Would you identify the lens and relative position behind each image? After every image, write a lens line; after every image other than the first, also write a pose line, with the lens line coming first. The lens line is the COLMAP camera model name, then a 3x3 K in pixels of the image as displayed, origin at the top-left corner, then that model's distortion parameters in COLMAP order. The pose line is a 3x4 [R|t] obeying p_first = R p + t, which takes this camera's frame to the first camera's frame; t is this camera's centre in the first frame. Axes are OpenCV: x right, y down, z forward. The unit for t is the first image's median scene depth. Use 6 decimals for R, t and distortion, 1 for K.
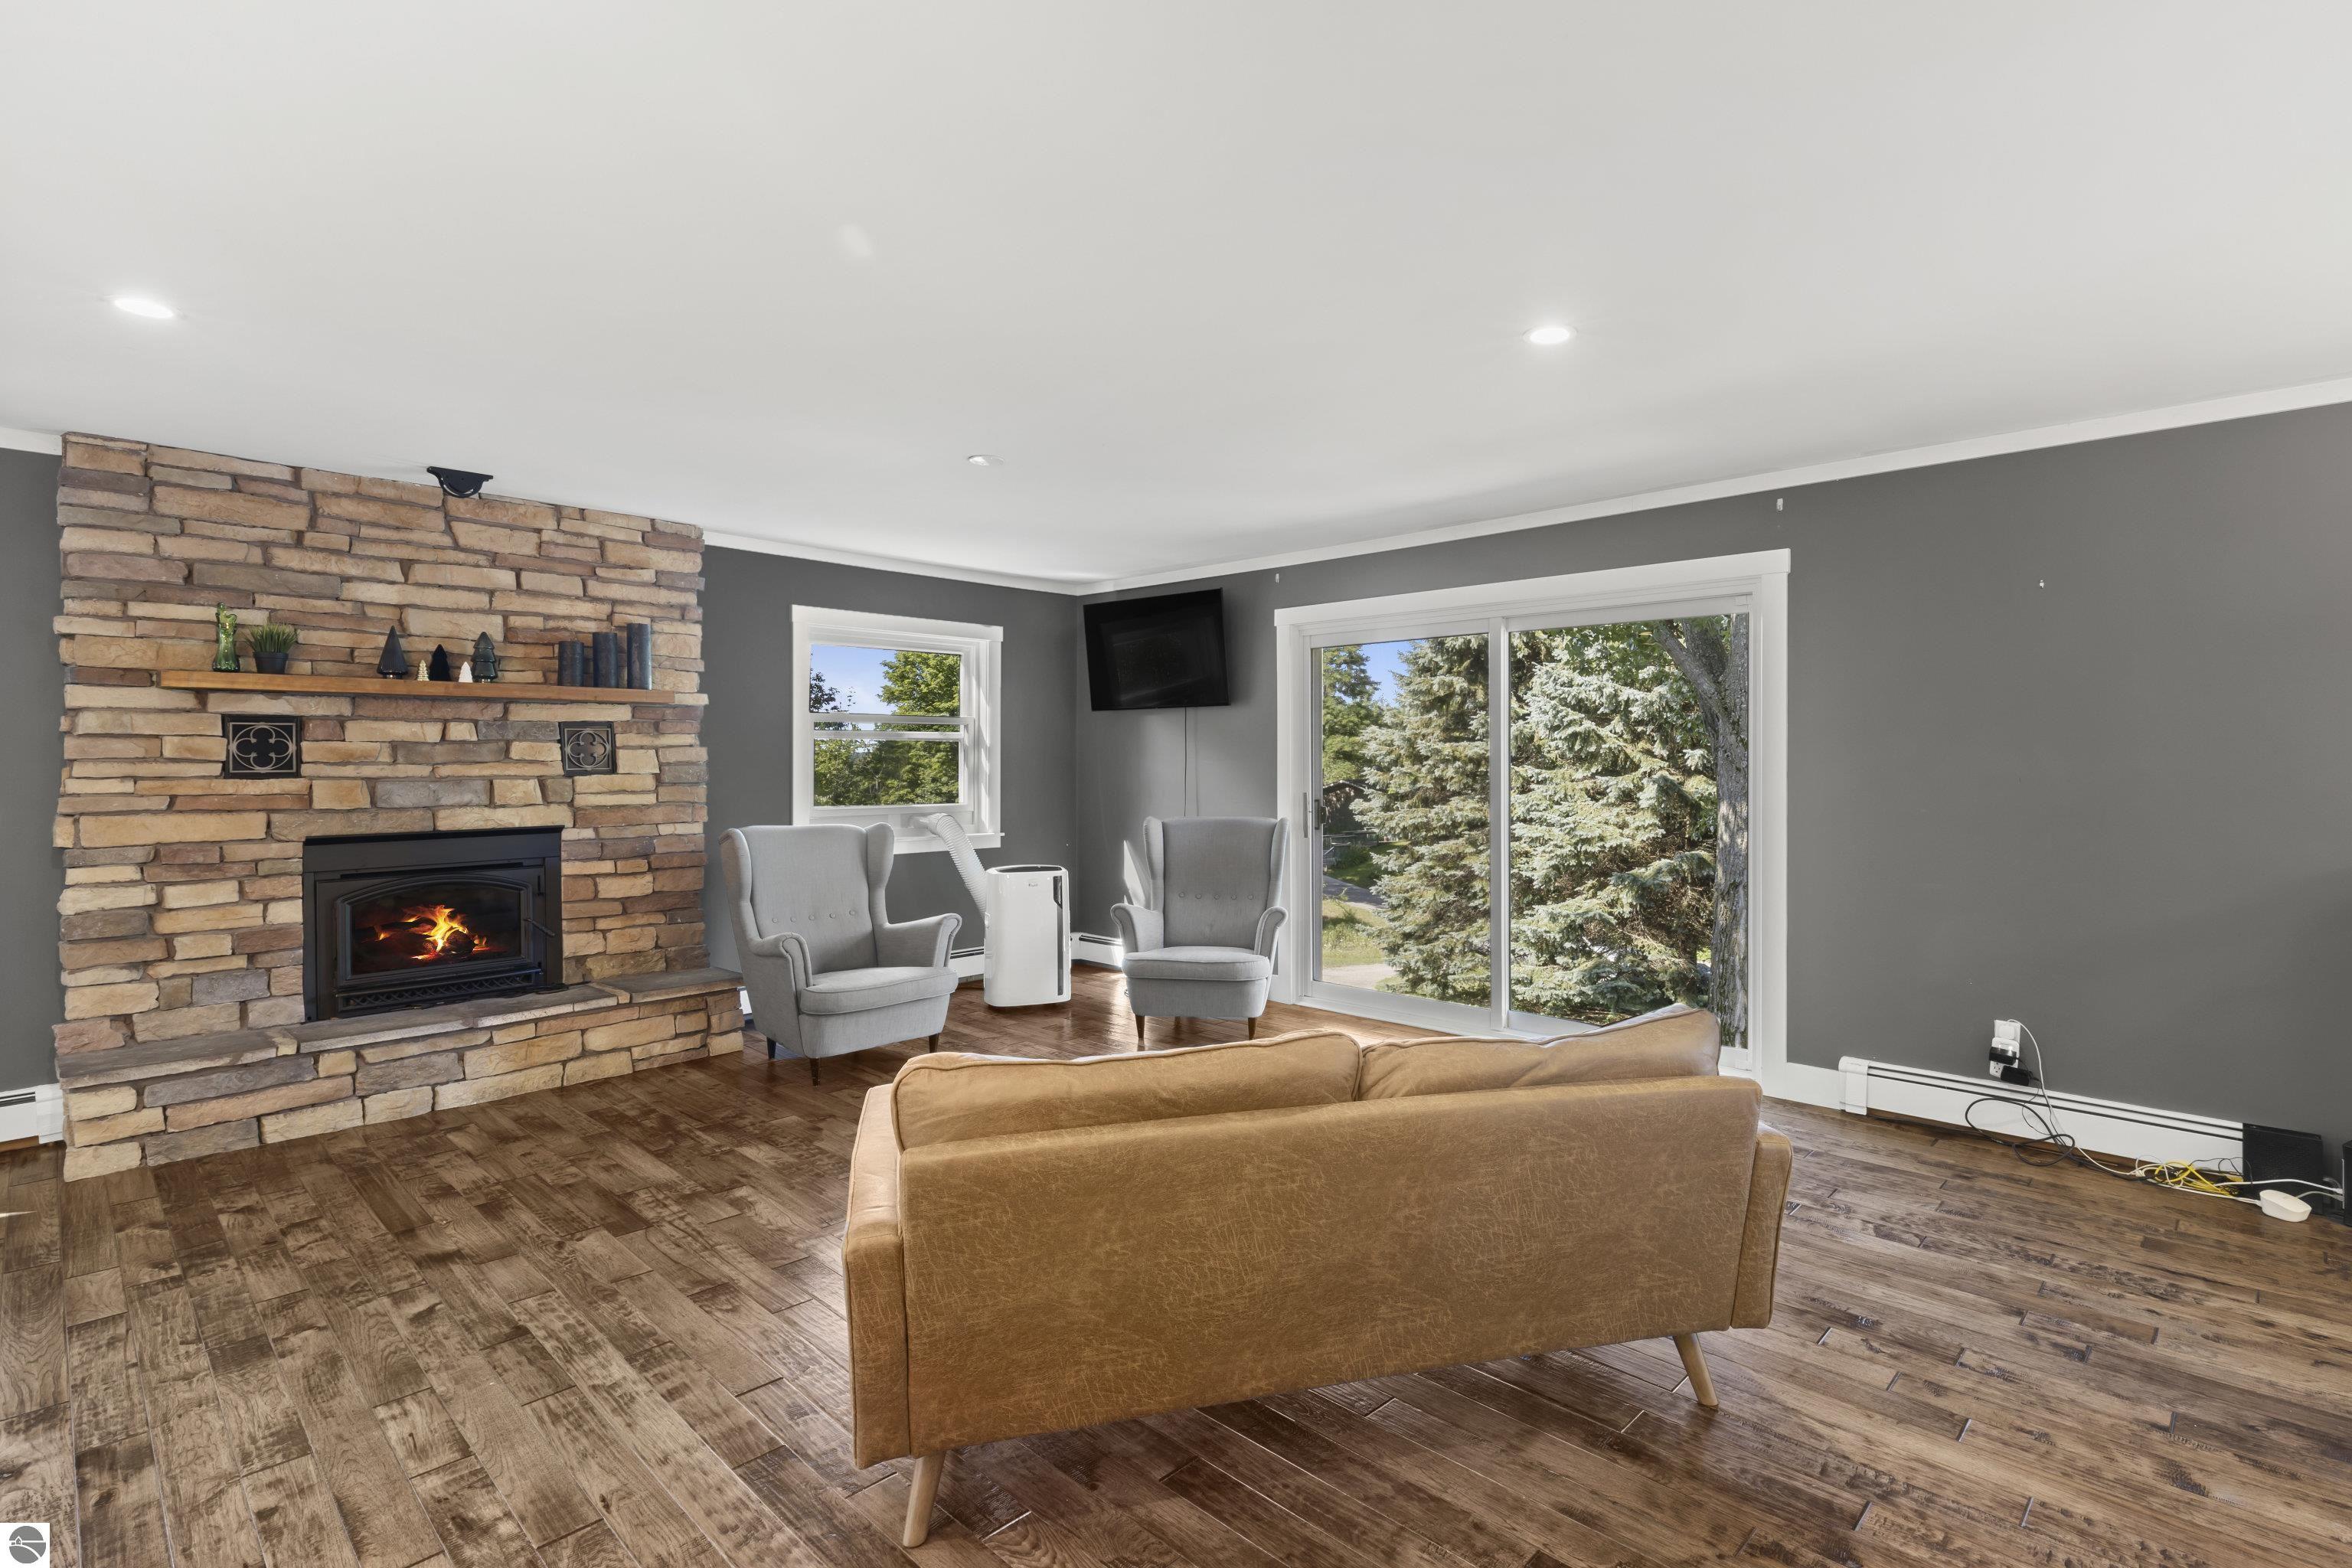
lens RADIAL K [[1119.0, 0, 1262.6], [0, 1119.0, 764.4], [0, 0, 1]] dist [0.007289, -0.000297]
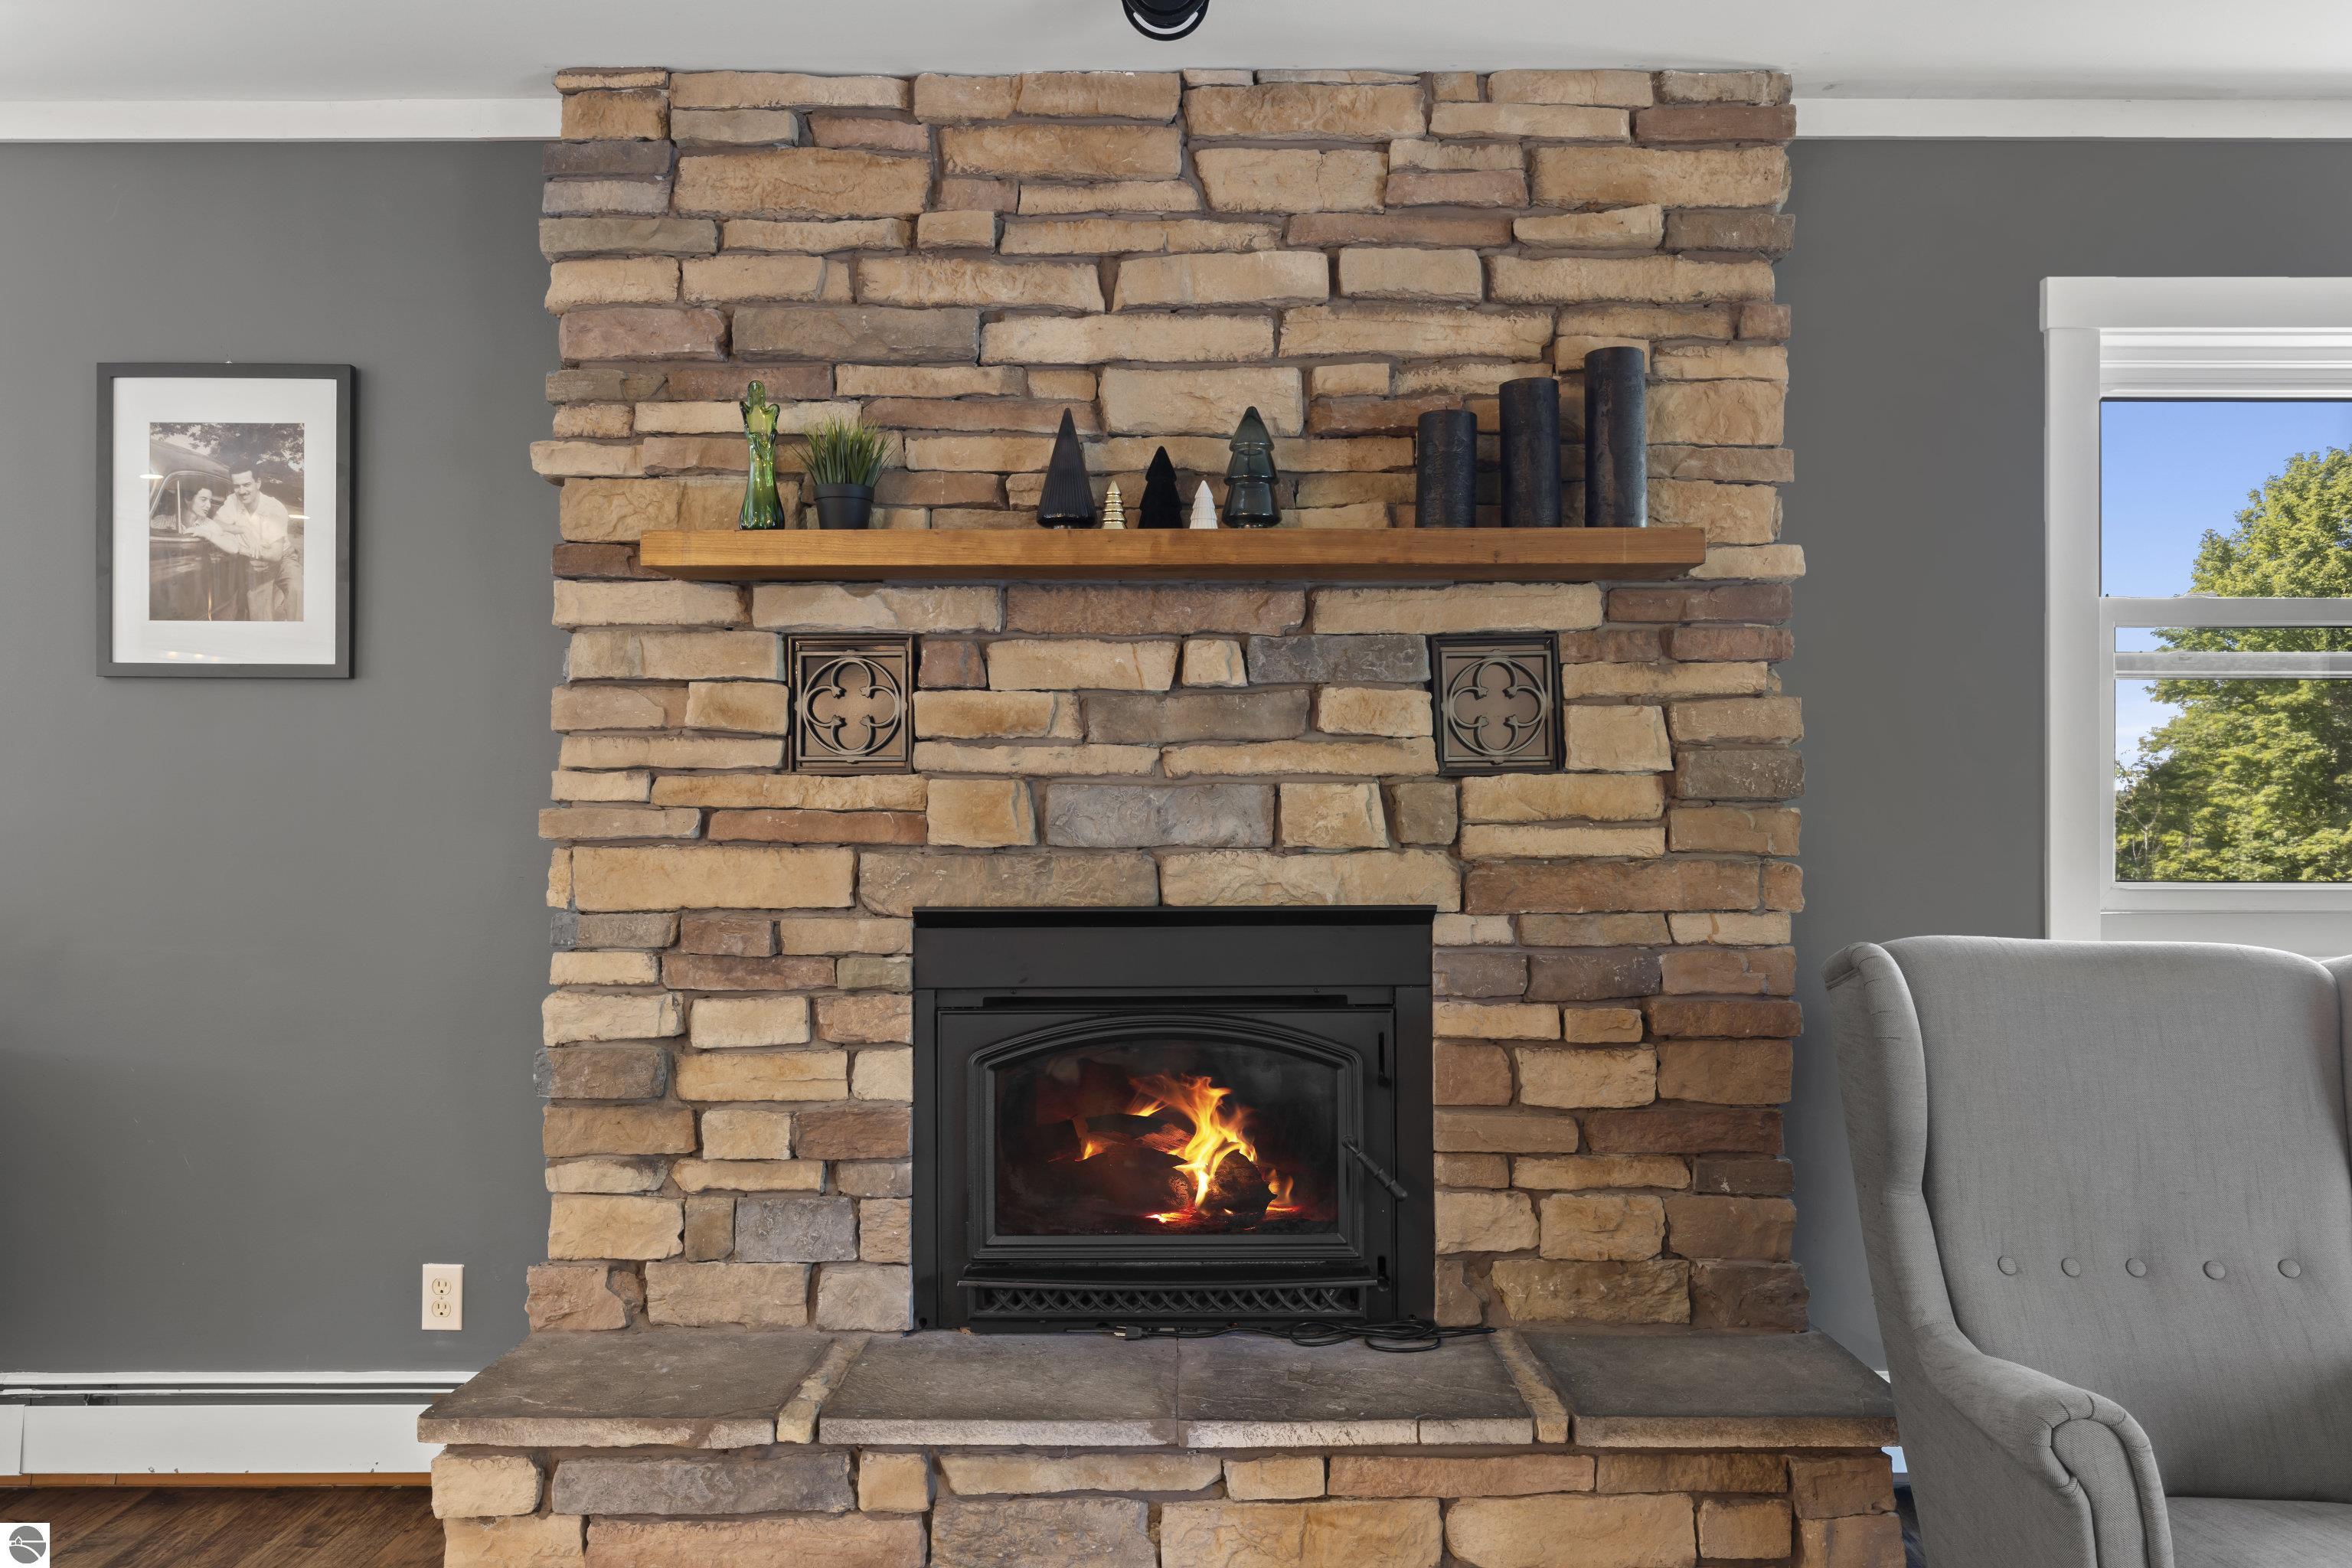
lens RADIAL K [[1684.4, 0, 1157.3], [0, 1684.4, 791.1], [0, 0, 1]] dist [-0.001134, 0.002783]
pose [[0.653156, -0.003553, -0.757215, -0.263737], [-0.004142, 0.999957, -0.008264, 0.021628], [0.757212, 0.008534, 0.653113, 0.580890]]
